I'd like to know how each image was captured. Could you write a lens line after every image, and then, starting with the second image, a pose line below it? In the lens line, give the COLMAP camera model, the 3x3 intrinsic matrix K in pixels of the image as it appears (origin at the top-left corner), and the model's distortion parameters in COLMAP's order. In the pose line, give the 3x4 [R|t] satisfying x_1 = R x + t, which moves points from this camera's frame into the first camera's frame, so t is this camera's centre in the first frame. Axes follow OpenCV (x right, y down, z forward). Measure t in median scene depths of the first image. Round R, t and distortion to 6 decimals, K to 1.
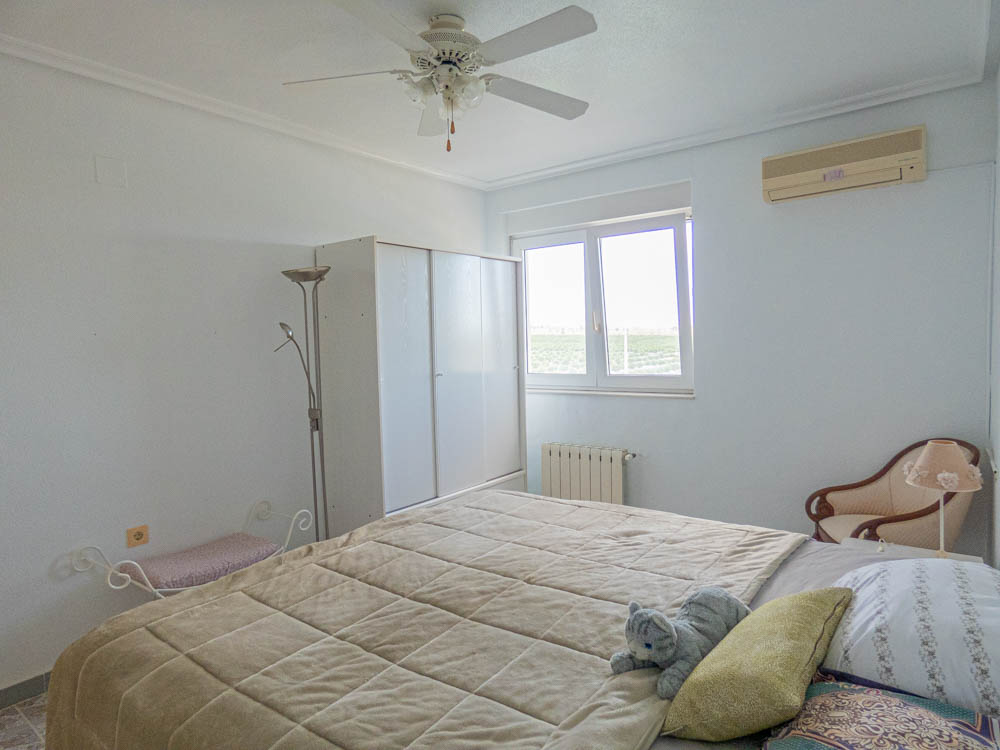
lens RADIAL K [[603.4, 0, 493.3], [0, 603.4, 372.3], [0, 0, 1]] dist [-0.003973, -0.000342]
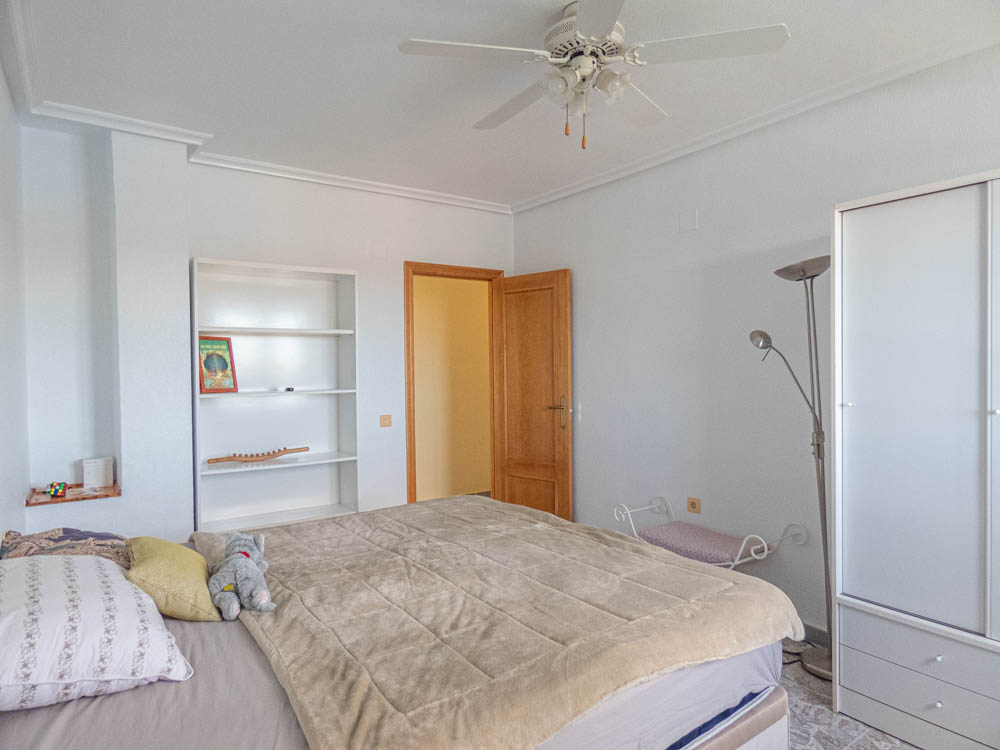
lens RADIAL K [[603.4, 0, 493.3], [0, 603.4, 372.3], [0, 0, 1]] dist [-0.003973, -0.000342]
pose [[-0.294084, 0.043423, -0.954793, 0.829382], [-0.034891, 0.997814, 0.056126, -0.069012], [0.955142, 0.049819, -0.291926, 1.104961]]
